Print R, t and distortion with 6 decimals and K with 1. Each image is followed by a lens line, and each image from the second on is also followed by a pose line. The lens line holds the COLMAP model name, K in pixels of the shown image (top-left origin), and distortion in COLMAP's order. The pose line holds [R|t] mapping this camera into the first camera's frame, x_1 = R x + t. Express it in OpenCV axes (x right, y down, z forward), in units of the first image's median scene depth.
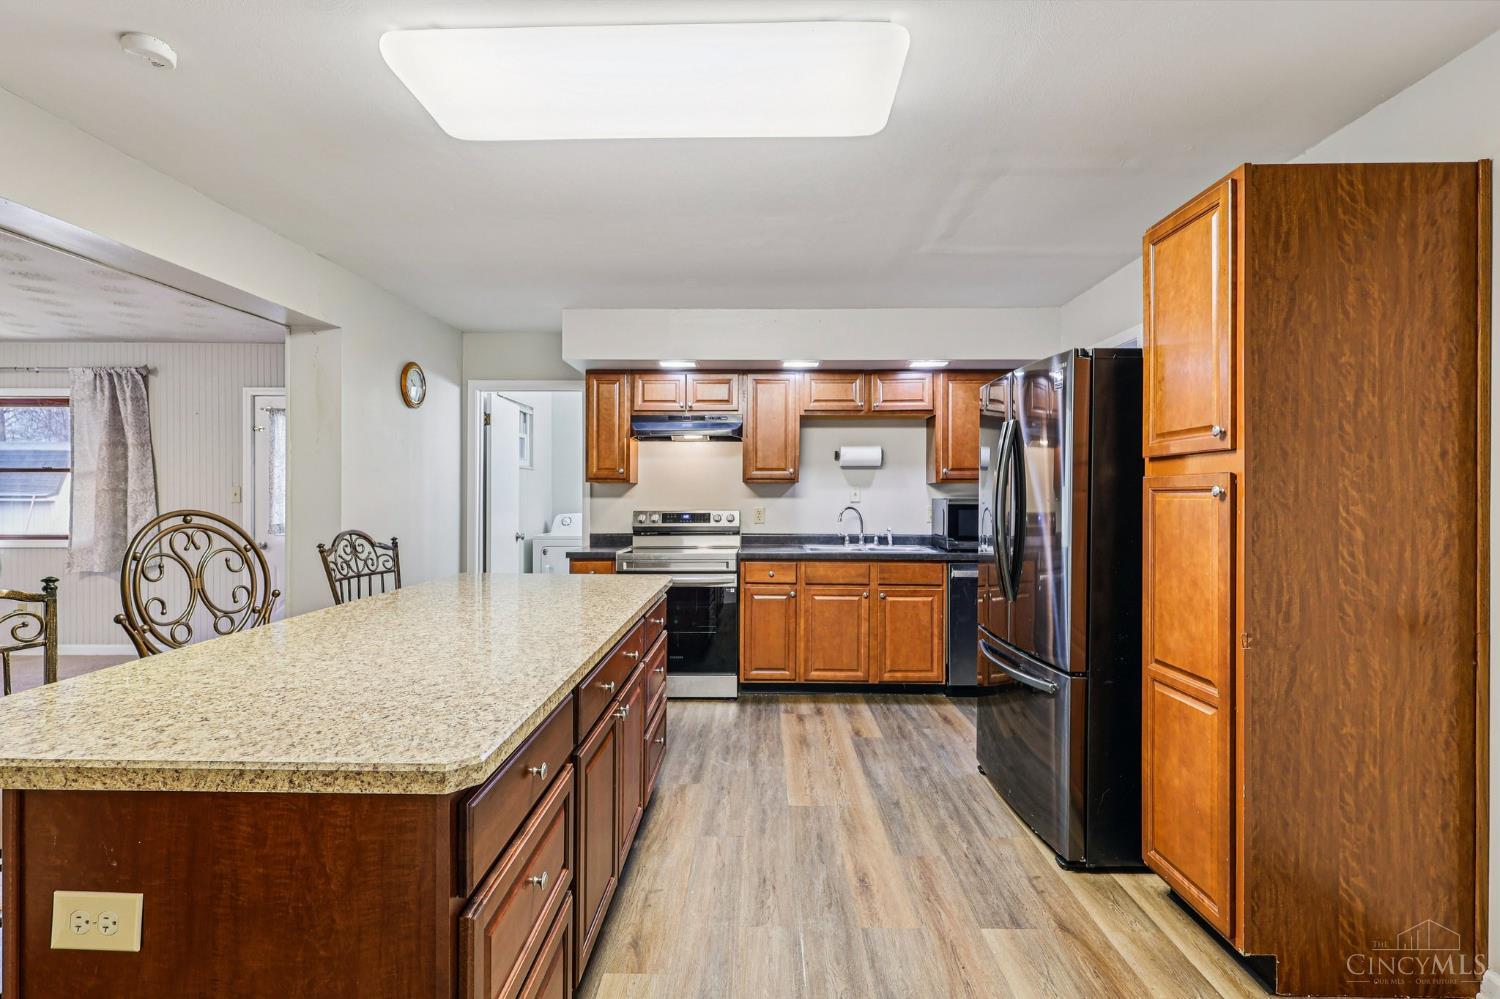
lens RADIAL K [[693.7, 0, 748.3], [0, 693.7, 488.2], [0, 0, 1]] dist [-0.002035, 0.000403]
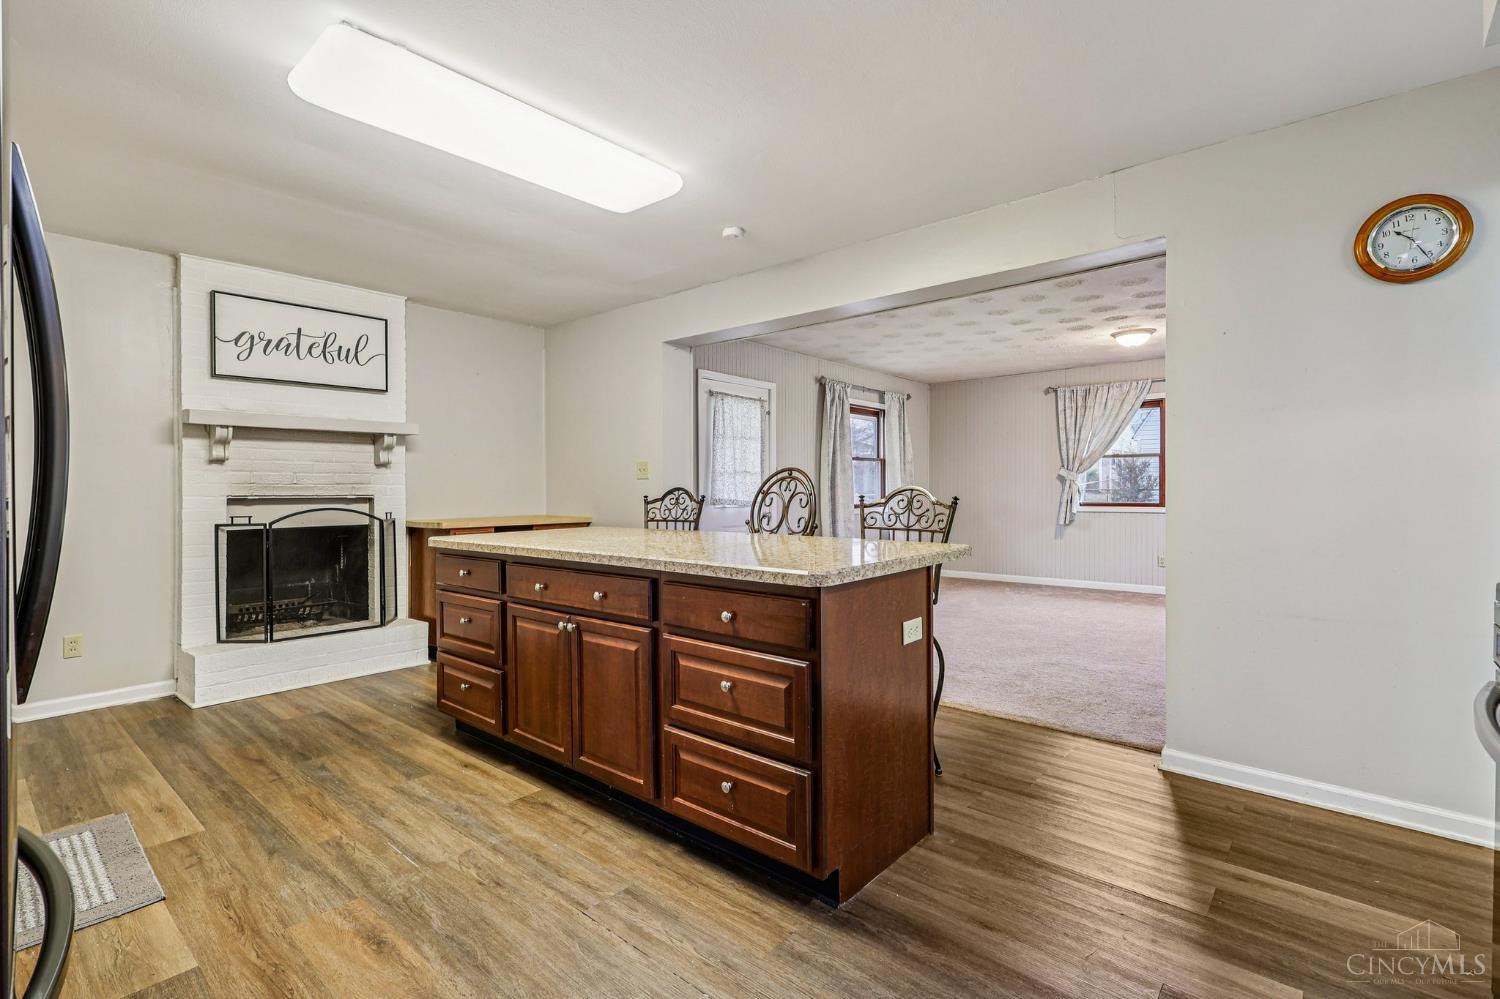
lens RADIAL K [[693.7, 0, 748.3], [0, 693.7, 488.2], [0, 0, 1]] dist [-0.002035, 0.000403]
pose [[-0.640819, 0.001944, -0.767689, 0.259520], [0.010979, 0.999918, -0.006633, 0.044573], [0.767613, -0.012679, -0.640788, 0.963104]]
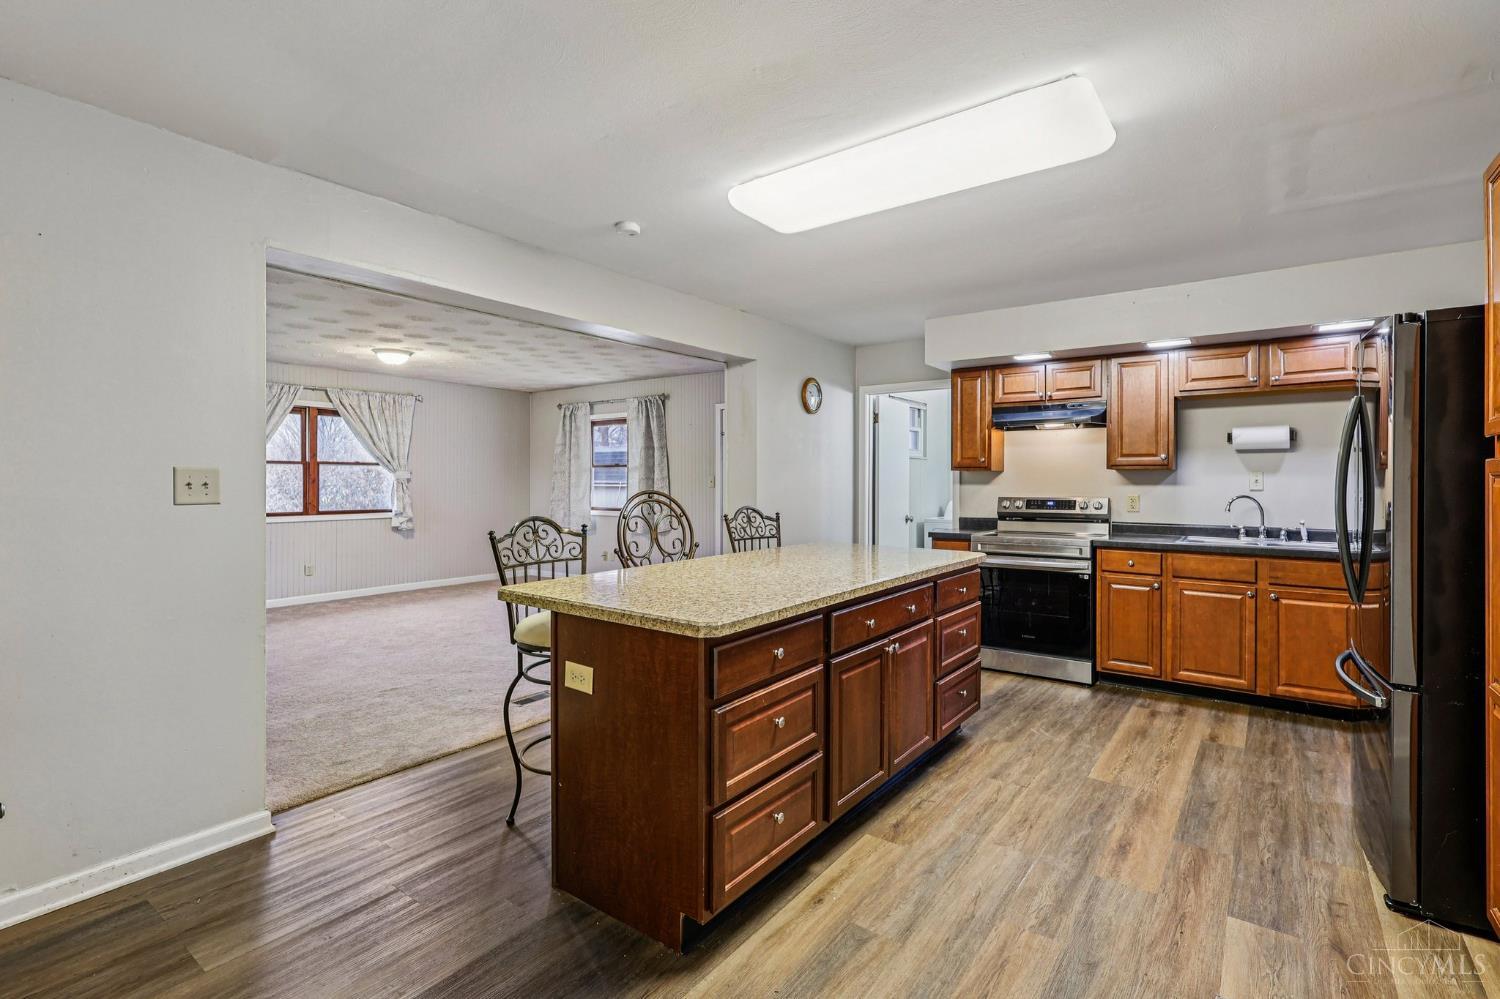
lens RADIAL K [[693.7, 0, 748.3], [0, 693.7, 488.2], [0, 0, 1]] dist [-0.002035, 0.000403]
pose [[0.806677, 0.006353, -0.590958, 0.174259], [0.004304, 0.999853, 0.016624, -0.000402], [0.590977, -0.015954, 0.806531, -0.097665]]
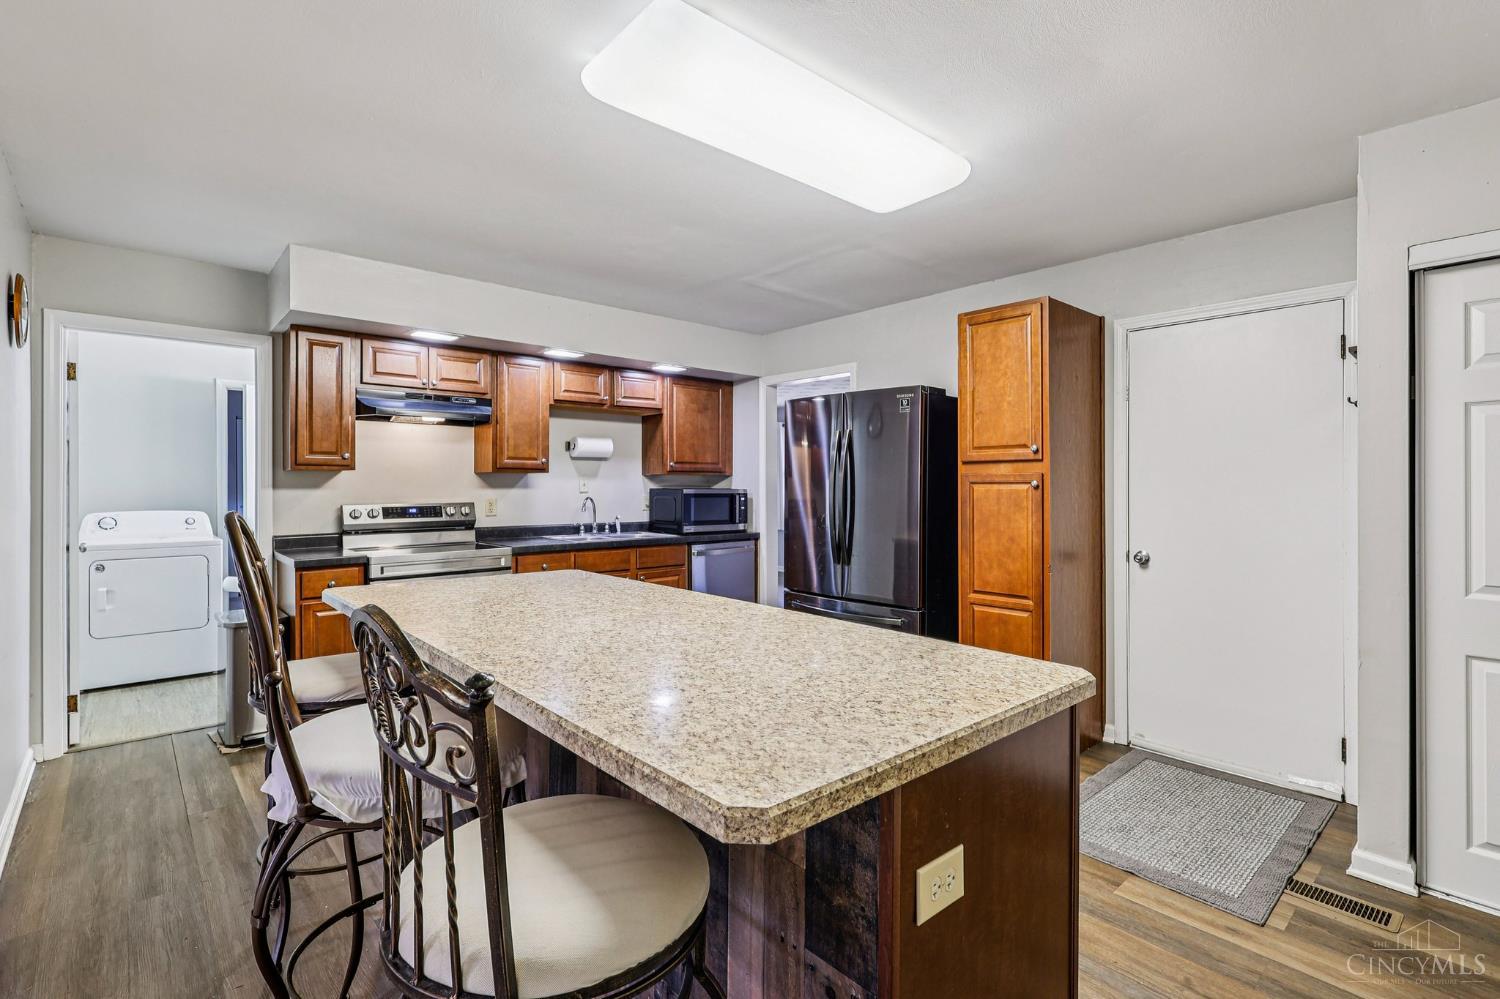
lens RADIAL K [[693.7, 0, 748.3], [0, 693.7, 488.2], [0, 0, 1]] dist [-0.002035, 0.000403]
pose [[0.736059, -0.002075, 0.676915, -0.412444], [-0.007430, 0.999910, 0.011144, 0.000411], [-0.676877, -0.013232, 0.735977, 0.091308]]
